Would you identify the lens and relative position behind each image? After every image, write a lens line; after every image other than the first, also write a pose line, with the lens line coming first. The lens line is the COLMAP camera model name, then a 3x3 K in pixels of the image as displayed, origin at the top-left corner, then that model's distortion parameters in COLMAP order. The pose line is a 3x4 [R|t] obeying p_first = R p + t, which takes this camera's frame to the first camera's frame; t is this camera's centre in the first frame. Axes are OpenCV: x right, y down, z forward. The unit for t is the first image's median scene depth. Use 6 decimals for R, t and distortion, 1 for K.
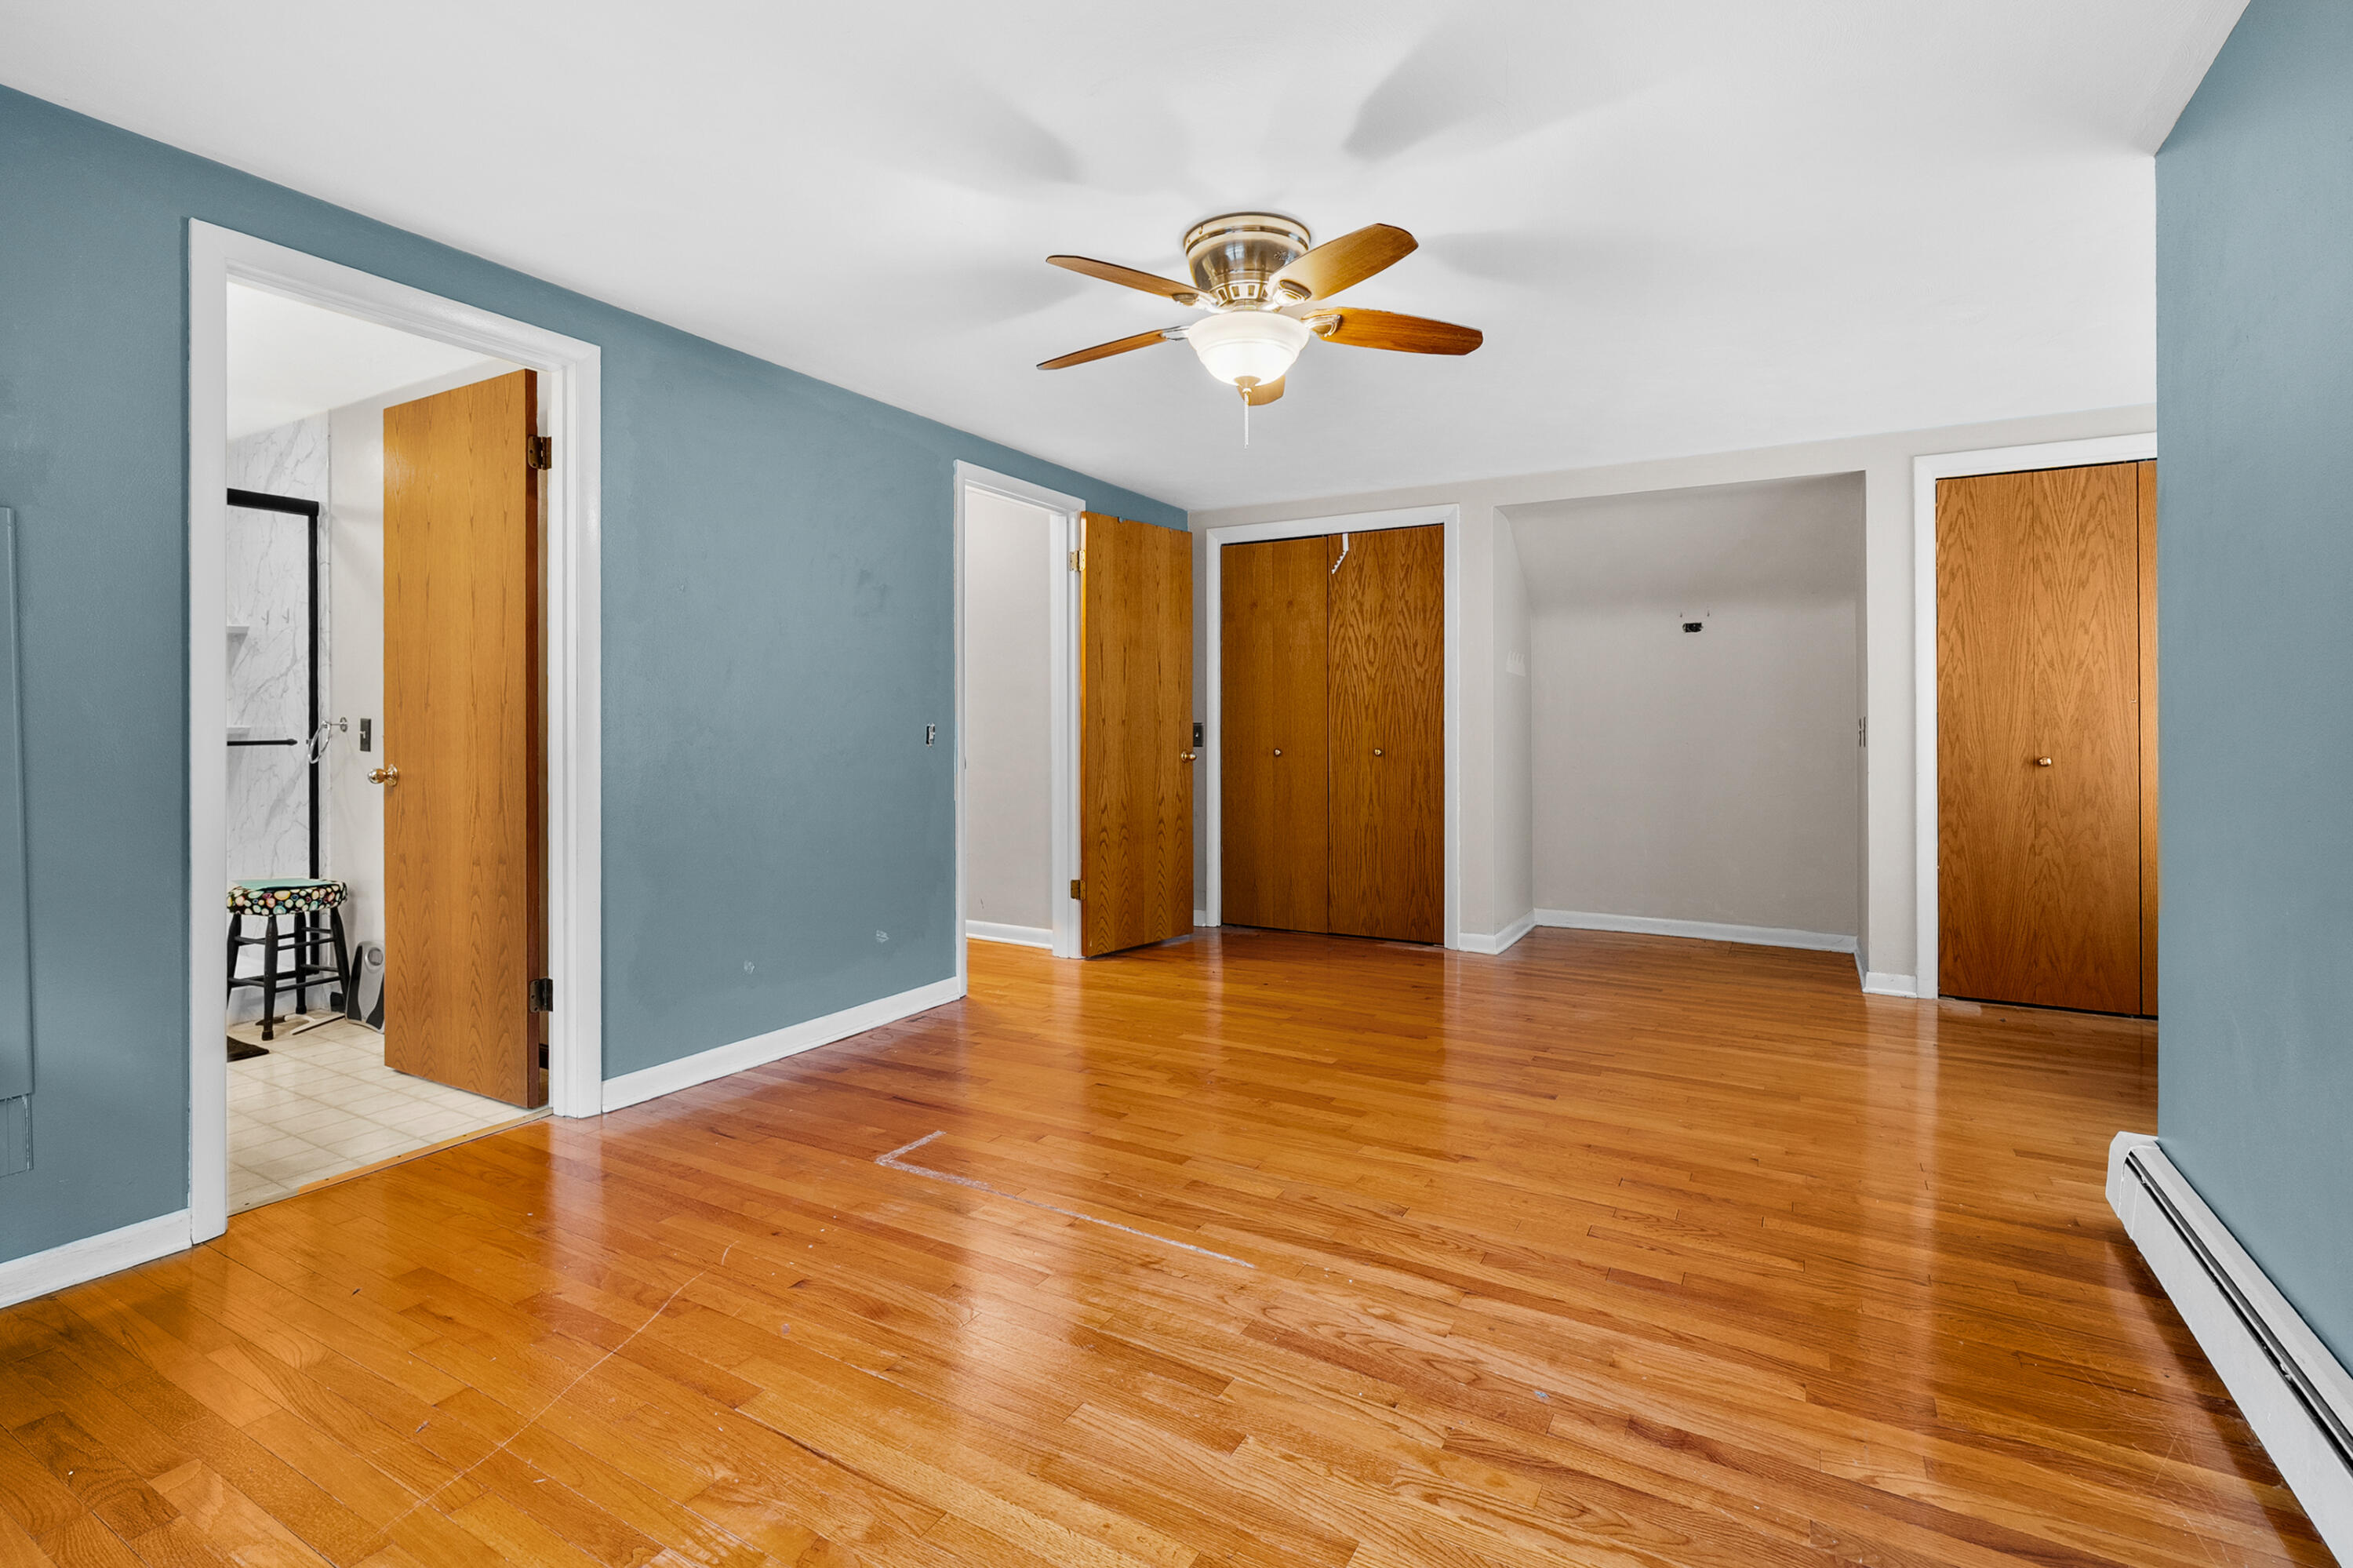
lens RADIAL K [[1088.9, 0, 1171.8], [0, 1088.9, 730.1], [0, 0, 1]] dist [-0.007595, 0.002732]
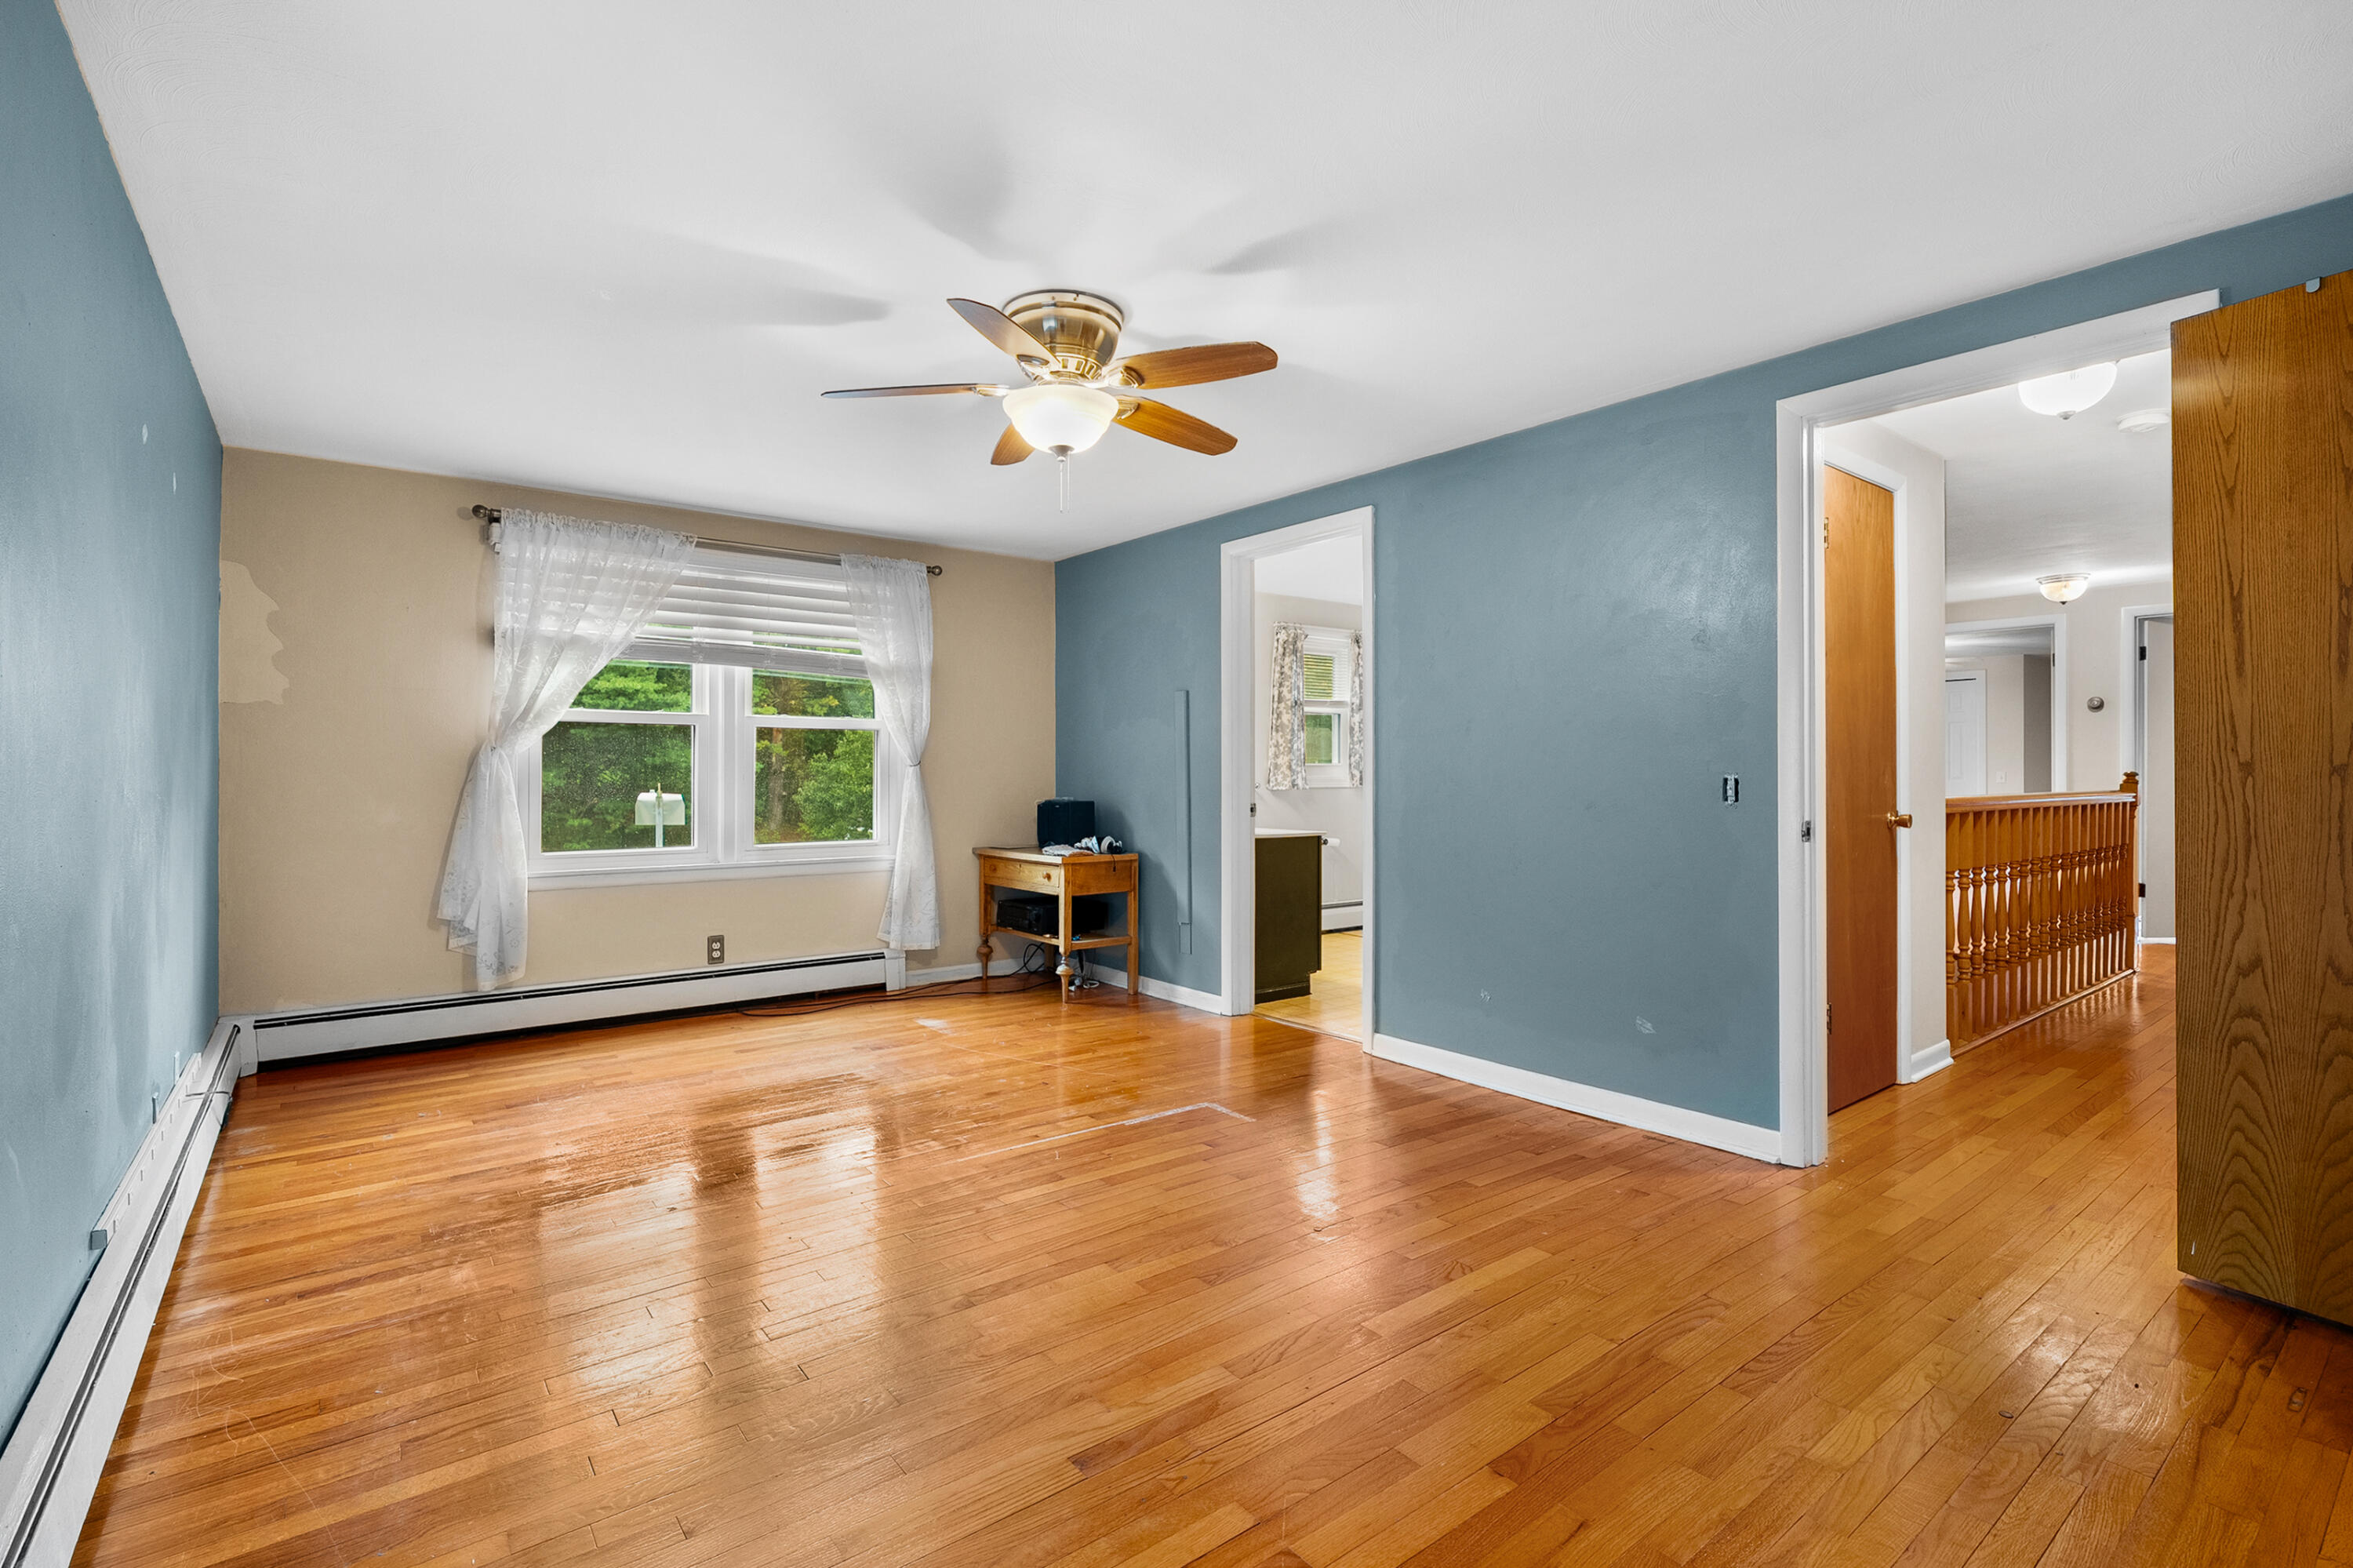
lens RADIAL K [[1088.9, 0, 1176.3], [0, 1088.9, 773.9], [0, 0, 1]] dist [-0.007595, 0.002732]
pose [[-0.376159, -0.000776, -0.926555, 0.603584], [-0.003334, 0.999994, 0.000516, -0.005371], [0.926549, 0.003284, -0.376159, 0.902090]]
